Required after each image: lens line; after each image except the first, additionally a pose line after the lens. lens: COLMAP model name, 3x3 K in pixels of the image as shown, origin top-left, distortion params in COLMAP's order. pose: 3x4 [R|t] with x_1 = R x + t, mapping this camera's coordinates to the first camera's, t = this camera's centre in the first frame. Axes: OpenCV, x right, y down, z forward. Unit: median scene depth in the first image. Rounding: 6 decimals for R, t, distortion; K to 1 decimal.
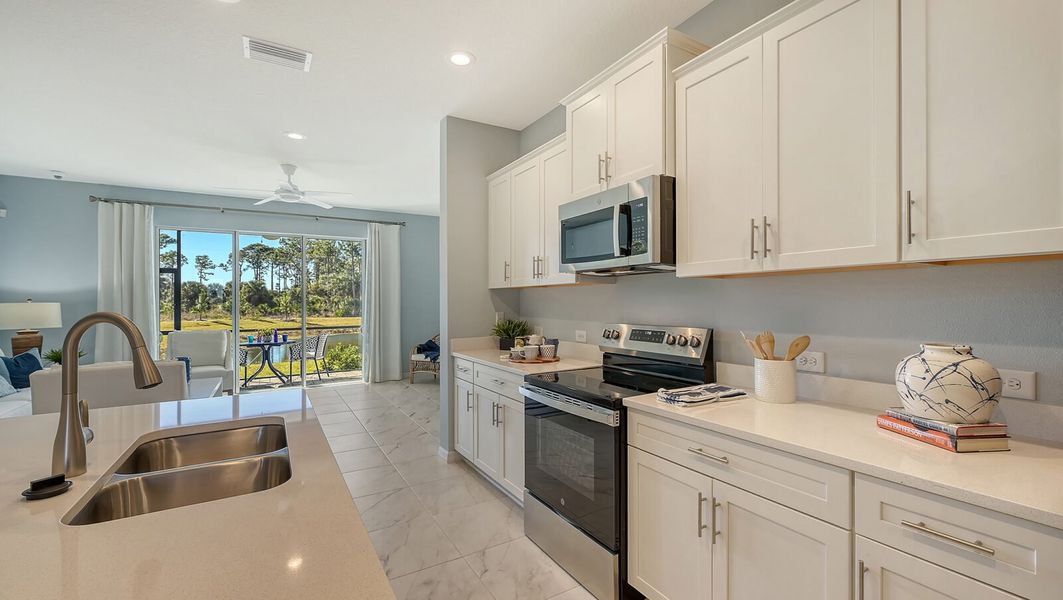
lens RADIAL K [[439.3, 0, 558.7], [0, 439.3, 295.1], [0, 0, 1]] dist [0.009182, -0.001148]
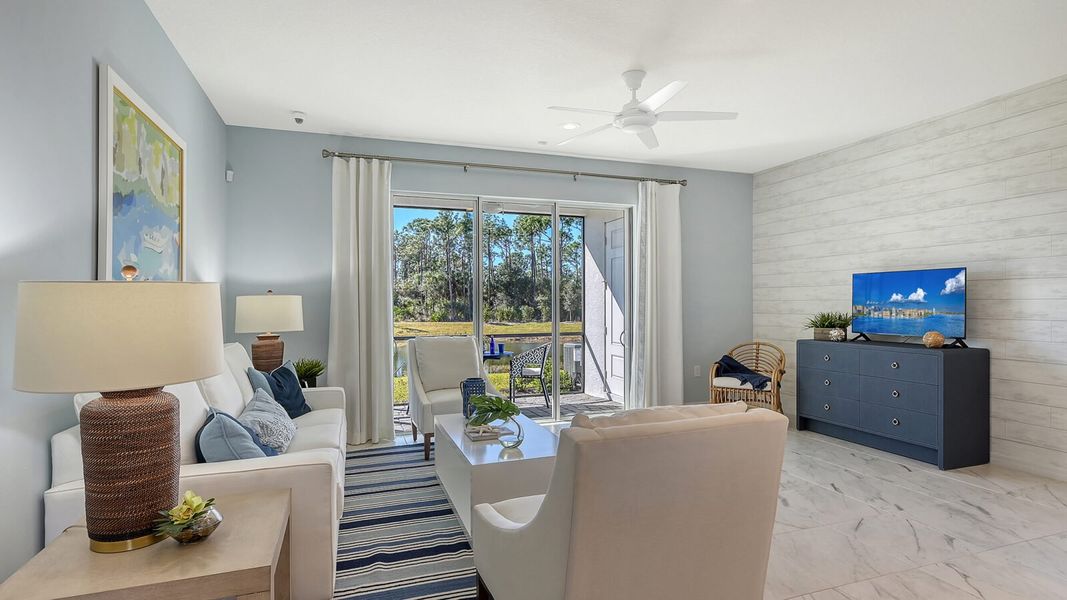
lens RADIAL K [[533.6, 0, 566.7], [0, 533.6, 303.1], [0, 0, 1]] dist [0.002994, -0.001090]
pose [[0.981234, 0.000379, -0.192819, -0.959284], [0.001827, 0.999935, 0.011262, 0.034362], [0.192811, -0.011403, 0.981170, 0.418791]]
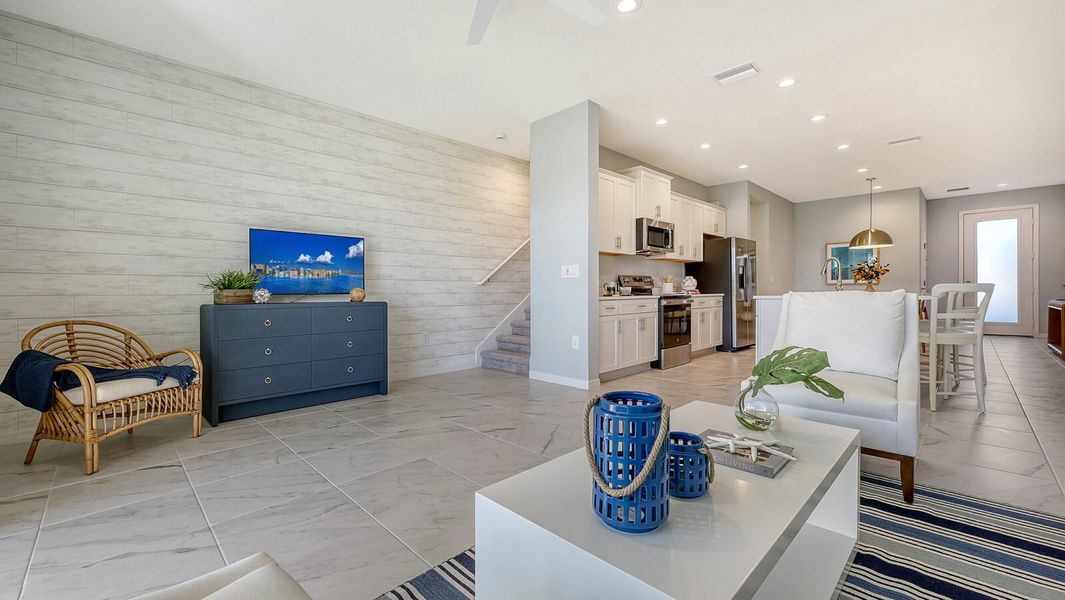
lens RADIAL K [[426.8, 0, 517.8], [0, 426.8, 297.0], [0, 0, 1]] dist [-0.001403, 0.000281]
pose [[-0.175098, -0.003705, 0.984544, -1.735623], [-0.000694, 0.999993, 0.003640, 0.155192], [-0.984551, -0.000046, -0.175099, 1.779522]]
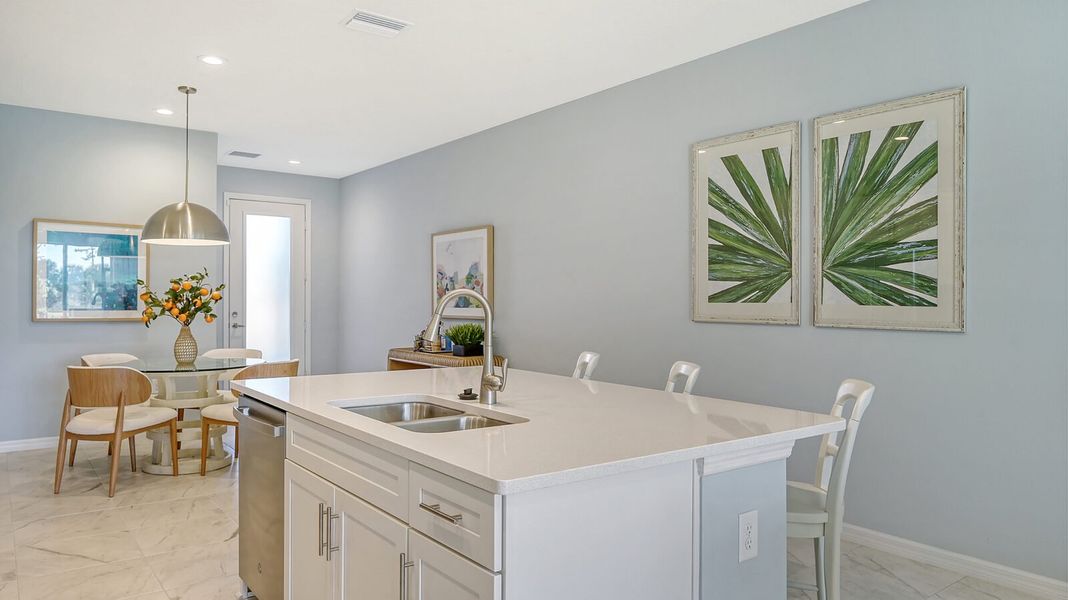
lens RADIAL K [[724.2, 0, 536.1], [0, 724.2, 301.7], [0, 0, 1]] dist [-0.000043, 0.007008]
pose [[-0.998457, -0.001225, -0.055518, -0.416352], [-0.000686, 0.999952, -0.009734, 0.036147], [0.055527, -0.009681, -0.998410, 1.210344]]
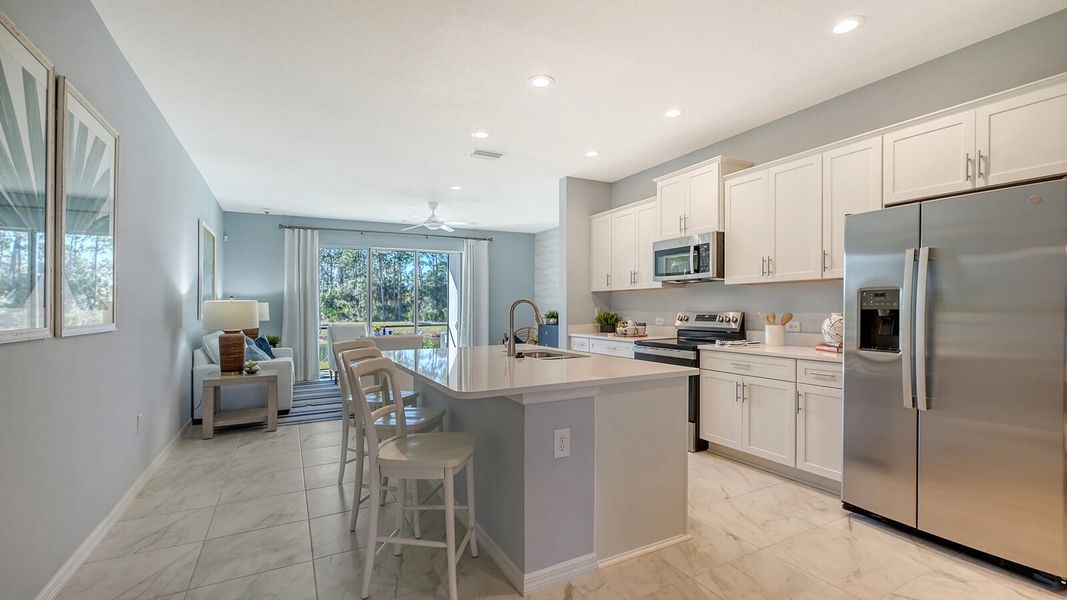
lens RADIAL K [[465.5, 0, 561.0], [0, 465.5, 305.2], [0, 0, 1]] dist [0.004485, -0.000351]
pose [[0.998791, -0.000642, -0.049156, -0.241841], [0.001177, 0.999940, 0.010852, 0.018377], [0.049146, -0.010897, 0.998732, -0.744076]]
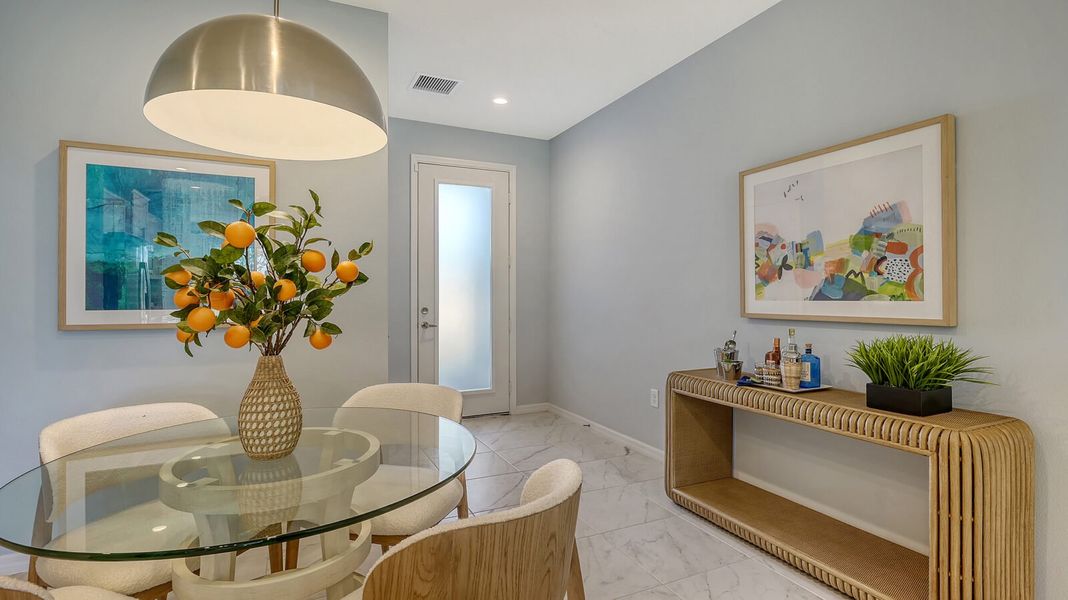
lens RADIAL K [[519.7, 0, 549.2], [0, 519.7, 288.3], [0, 0, 1]] dist [-0.001144, 0.000005]
pose [[-0.992061, 0.007518, 0.125536, 0.057850], [0.004341, 0.999664, -0.025564, 0.032470], [-0.125686, -0.024816, -0.991760, -0.252753]]
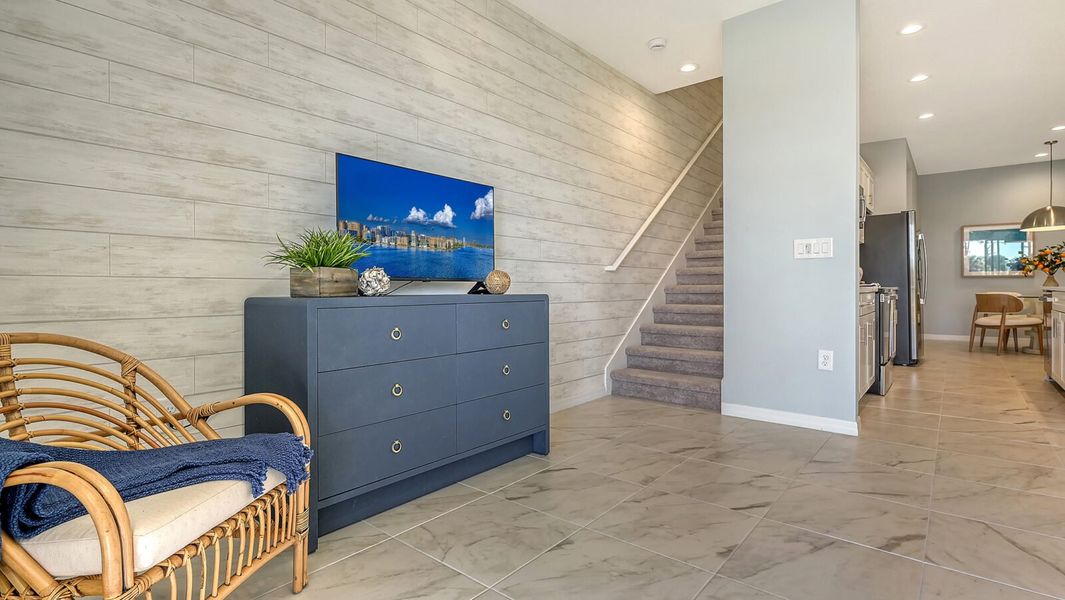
lens RADIAL K [[505.1, 0, 526.2], [0, 505.1, 290.8], [0, 0, 1]] dist [-0.000916, 0.000636]
pose [[-0.275507, 0.001206, 0.961298, -1.193932], [-0.004886, 0.999985, -0.002655, 0.172372], [-0.961287, -0.005429, -0.275497, 2.267295]]
